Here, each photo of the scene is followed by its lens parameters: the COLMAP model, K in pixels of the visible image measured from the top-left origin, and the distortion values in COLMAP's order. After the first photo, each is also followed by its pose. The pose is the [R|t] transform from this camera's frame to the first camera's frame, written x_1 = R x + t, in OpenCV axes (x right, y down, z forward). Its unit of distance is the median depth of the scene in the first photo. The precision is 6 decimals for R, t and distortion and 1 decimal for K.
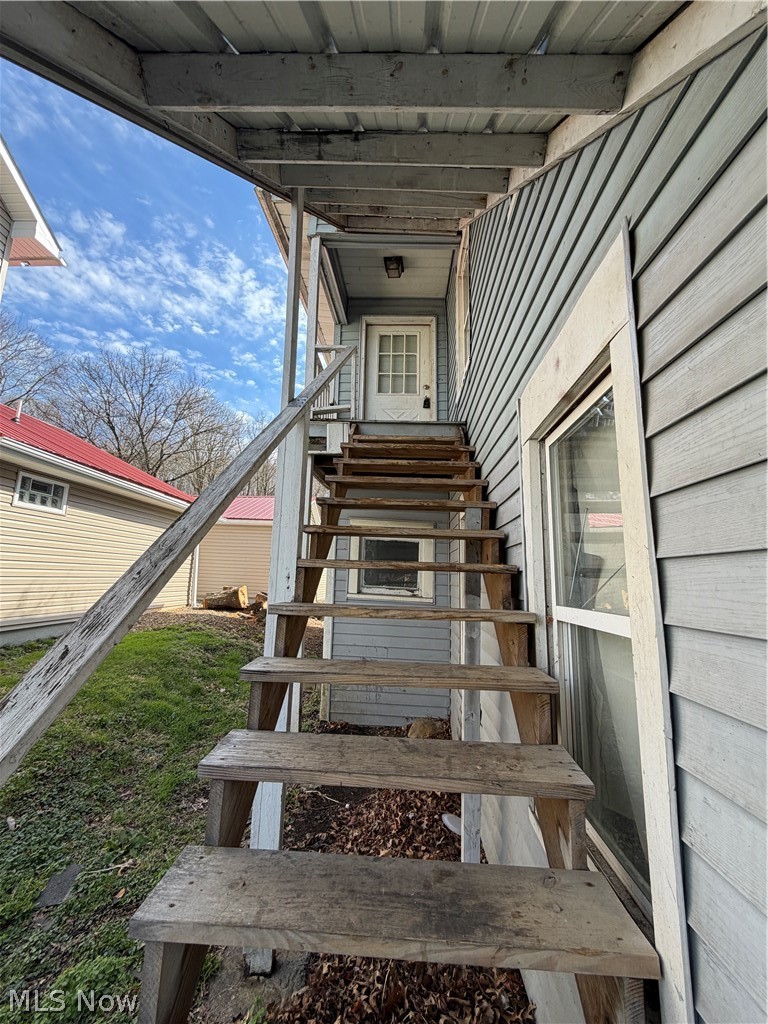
lens RADIAL K [[406.1, 0, 382.3], [0, 406.1, 509.7], [0, 0, 1]] dist [-0.002992, -0.000966]
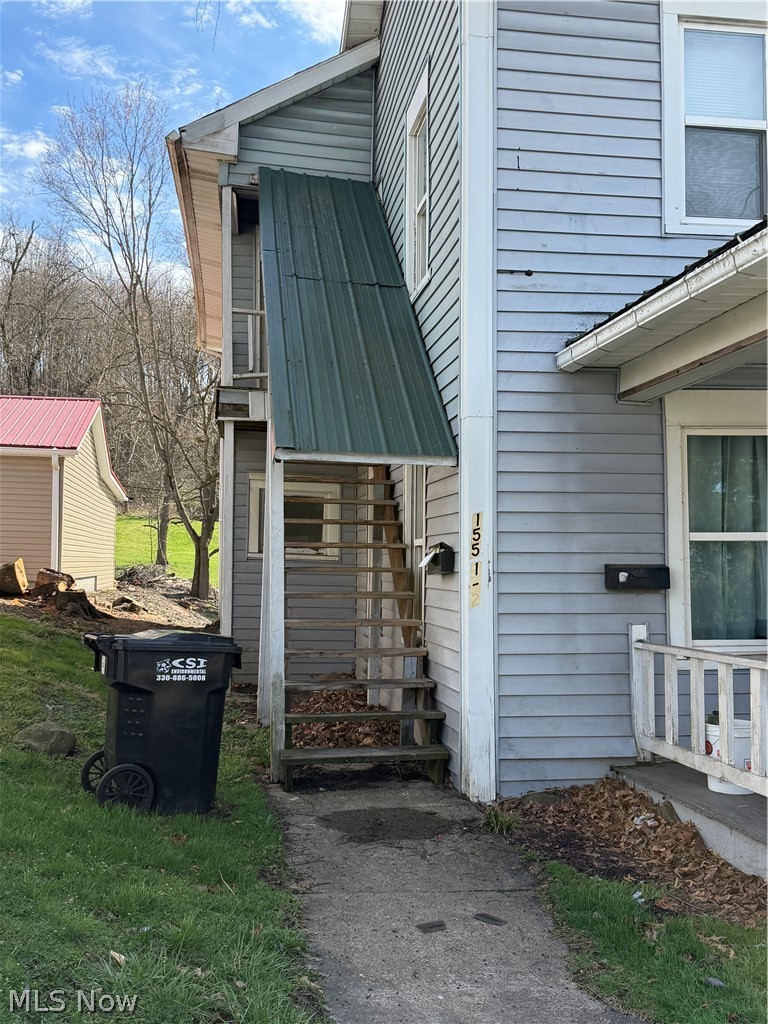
lens RADIAL K [[976.5, 0, 384.0], [0, 976.5, 512.0], [0, 0, 1]] dist [0.172280, -0.343861]
pose [[0.976531, -0.005890, 0.215294, -0.351317], [-0.020660, 0.992454, 0.120862, -0.219683], [-0.214381, -0.122473, 0.969041, -1.642812]]
